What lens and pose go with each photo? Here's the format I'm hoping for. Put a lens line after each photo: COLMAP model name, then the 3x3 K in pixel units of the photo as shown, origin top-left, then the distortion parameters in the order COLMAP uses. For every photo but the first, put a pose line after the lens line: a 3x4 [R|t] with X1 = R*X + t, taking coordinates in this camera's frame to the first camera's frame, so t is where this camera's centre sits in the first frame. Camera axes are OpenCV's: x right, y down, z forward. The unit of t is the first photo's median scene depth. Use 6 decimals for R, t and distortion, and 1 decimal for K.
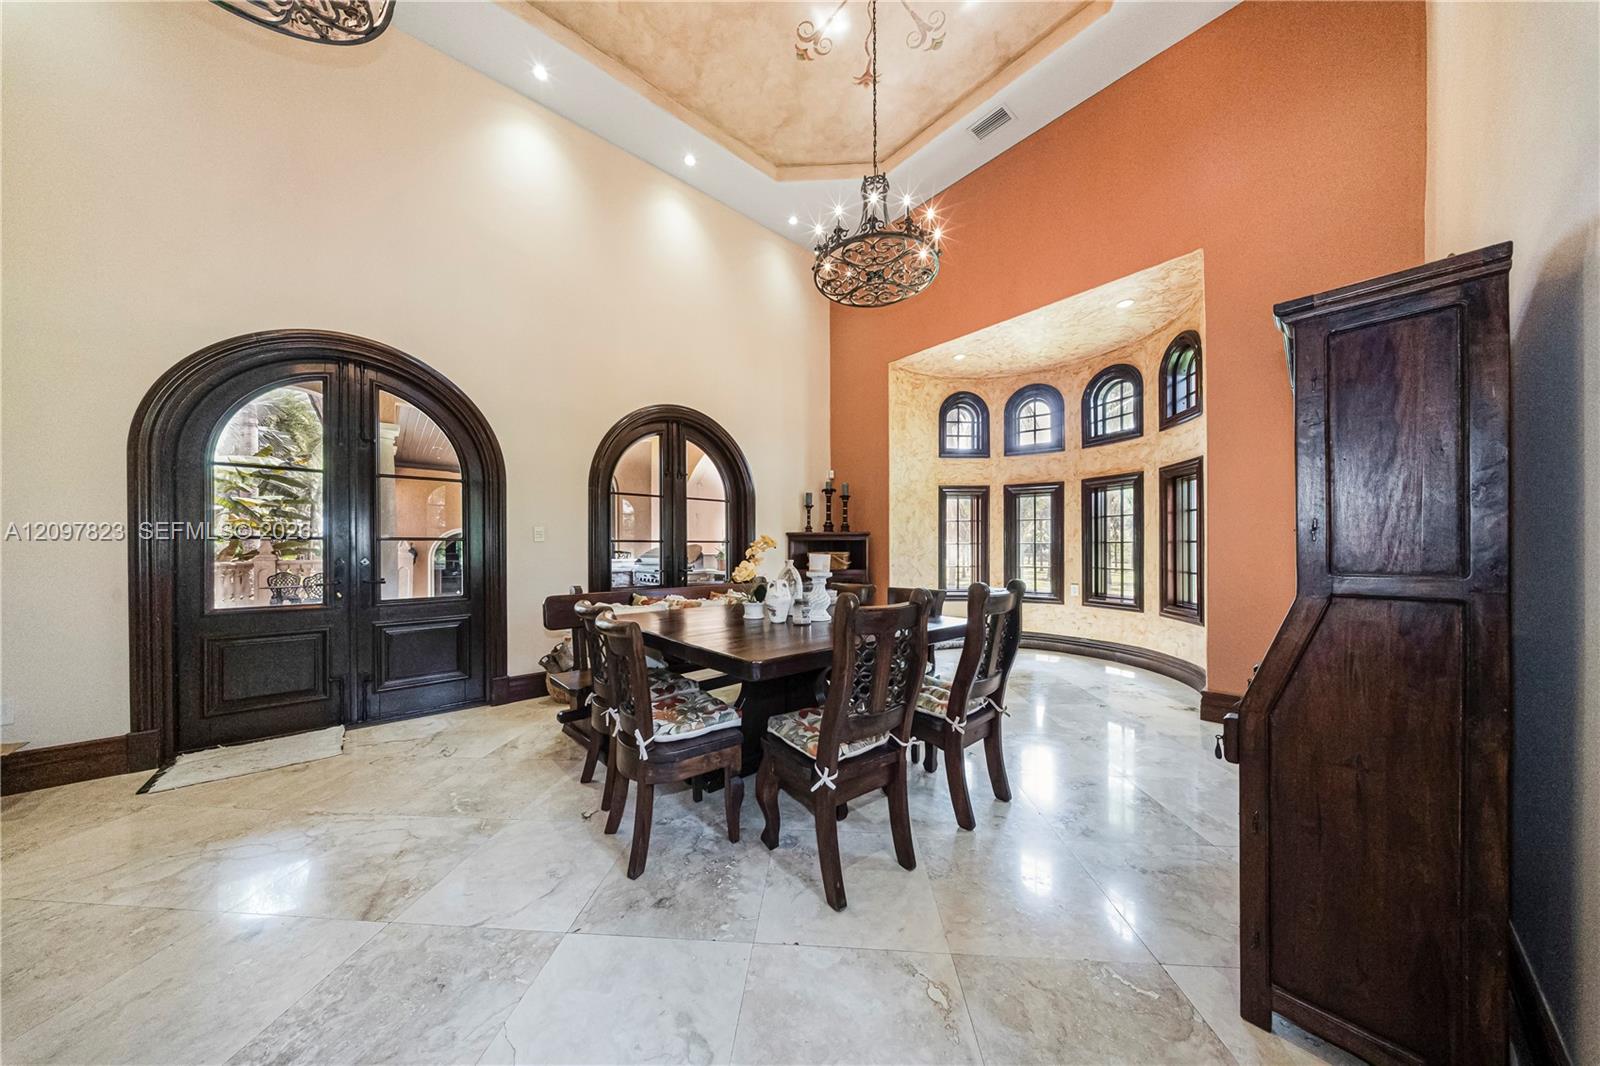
lens RADIAL K [[475.0, 0, 802.9], [0, 475.0, 569.2], [0, 0, 1]] dist [-0.000603, -0.002374]
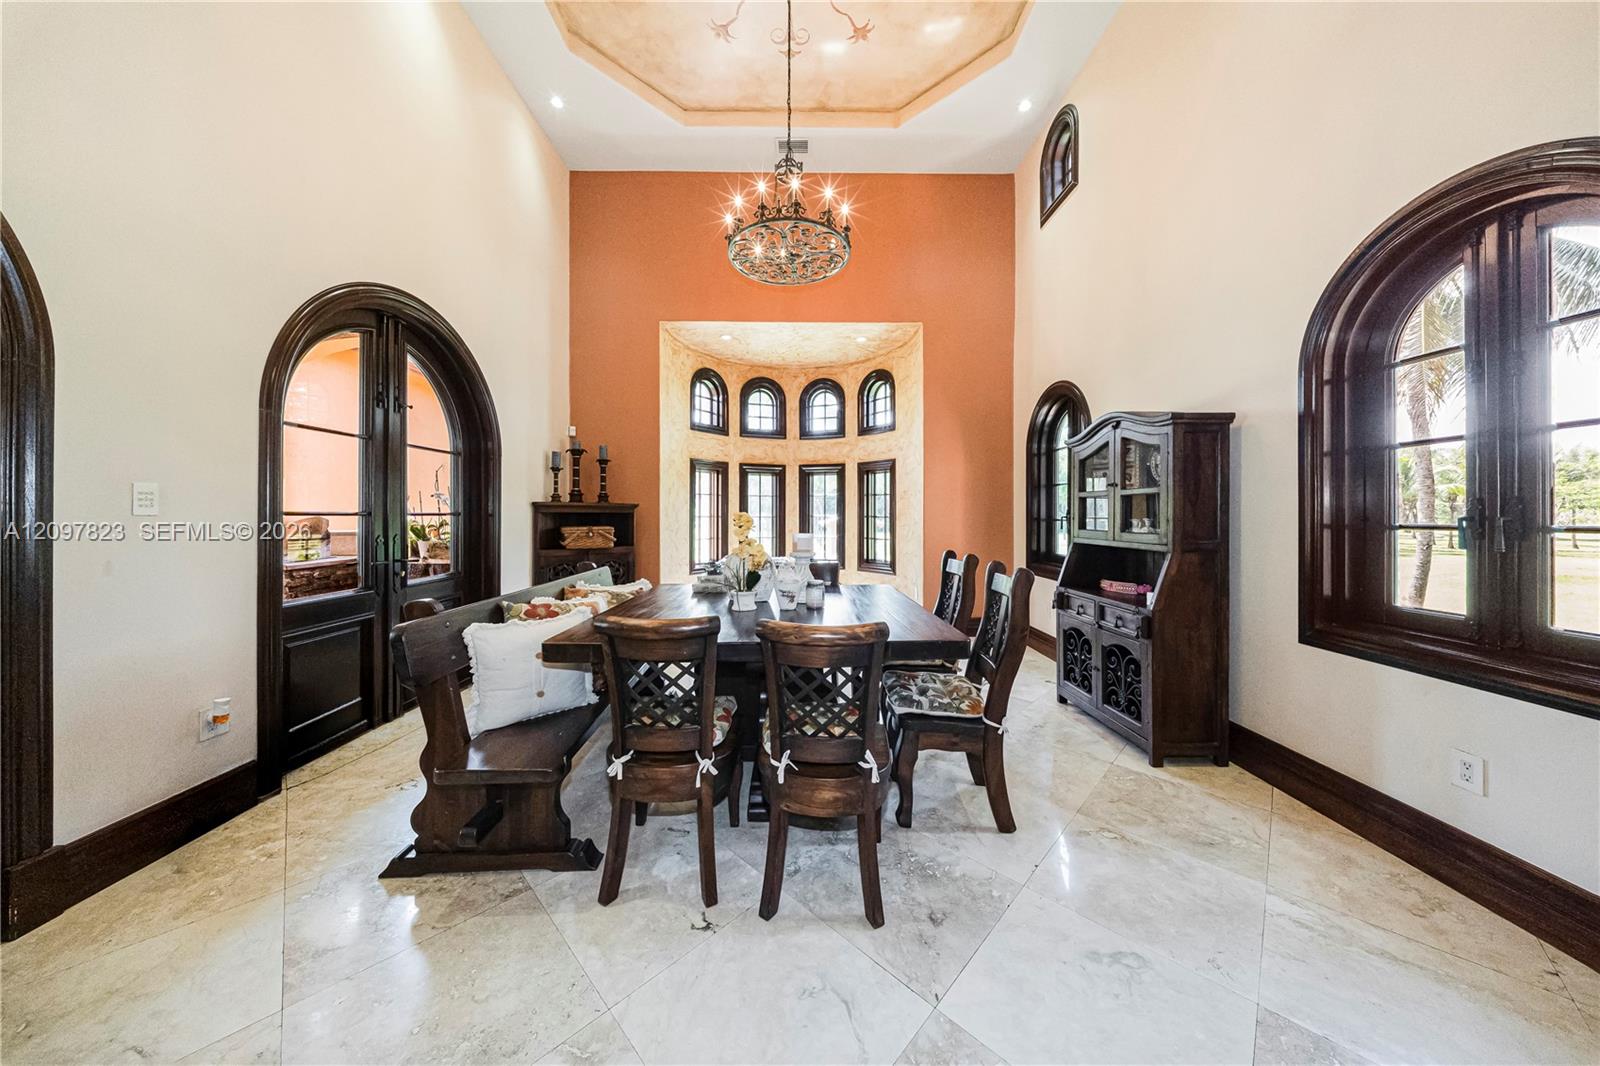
lens RADIAL K [[492.8, 0, 800.0], [0, 492.8, 533.0], [0, 0, 1]] dist [0.000025, -0.000011]
pose [[0.652655, -0.021643, 0.757346, -0.375180], [0.030732, 0.999525, 0.002080, -0.017139], [-0.757032, 0.021917, 0.653010, 0.179455]]
